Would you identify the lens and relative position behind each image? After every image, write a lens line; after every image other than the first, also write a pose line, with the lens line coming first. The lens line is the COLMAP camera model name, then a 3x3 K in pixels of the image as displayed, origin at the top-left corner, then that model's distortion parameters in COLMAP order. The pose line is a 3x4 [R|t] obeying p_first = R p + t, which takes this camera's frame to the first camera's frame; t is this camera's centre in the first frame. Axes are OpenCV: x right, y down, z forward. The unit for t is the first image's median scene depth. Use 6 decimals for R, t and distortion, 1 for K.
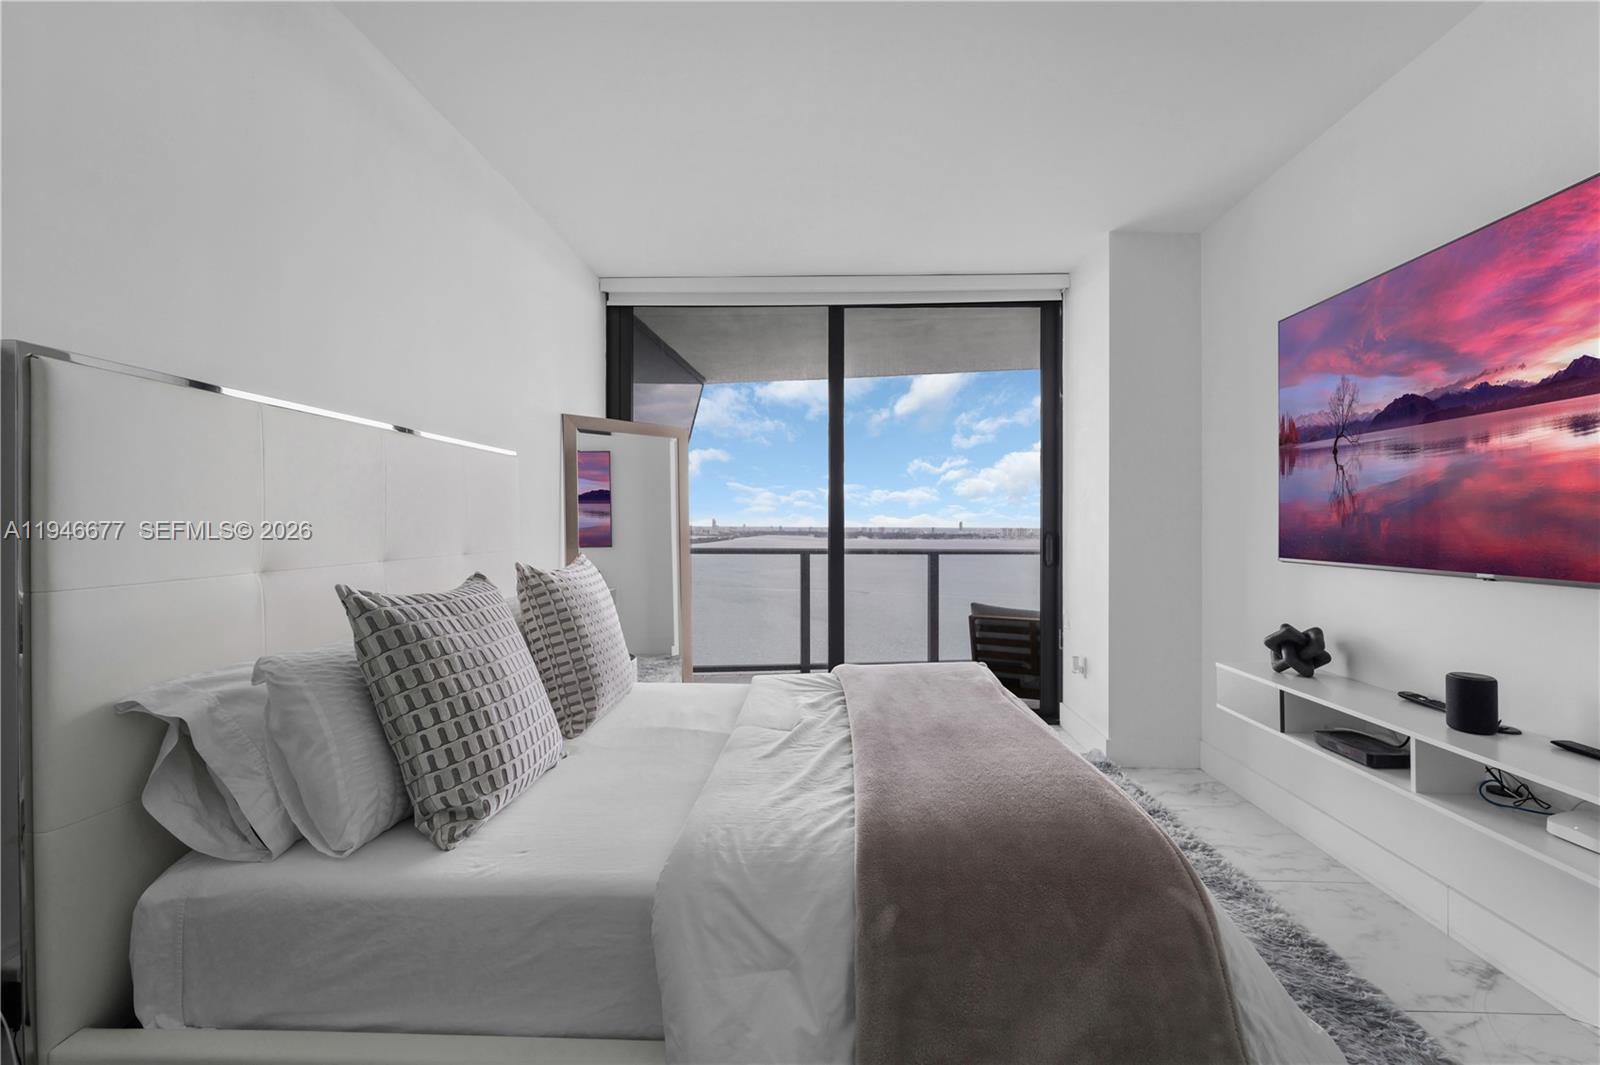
lens RADIAL K [[636.3, 0, 797.7], [0, 636.3, 525.2], [0, 0, 1]] dist [-0.000301, -0.000134]
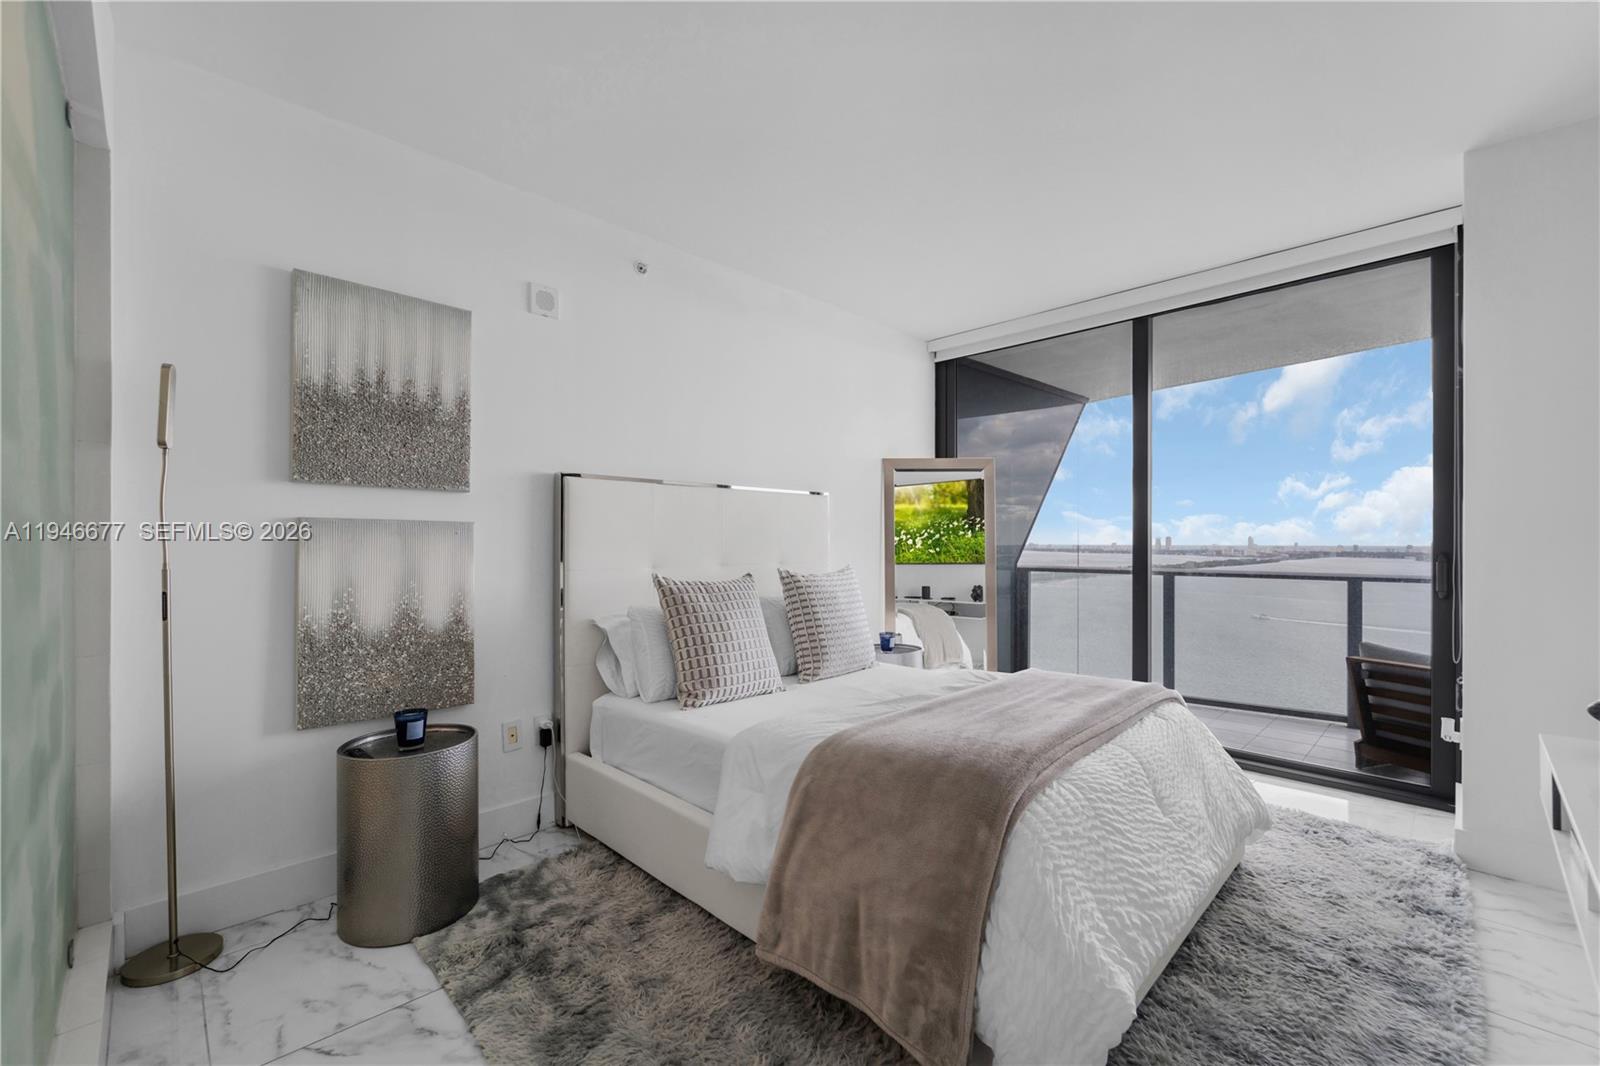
lens RADIAL K [[650.7, 0, 803.4], [0, 650.7, 532.3], [0, 0, 1]] dist [-0.000413, -0.000152]
pose [[0.734864, -0.013932, -0.678071, 0.663671], [0.001314, 0.999816, -0.019119, 0.000926], [0.678213, 0.013158, 0.734748, -0.138031]]
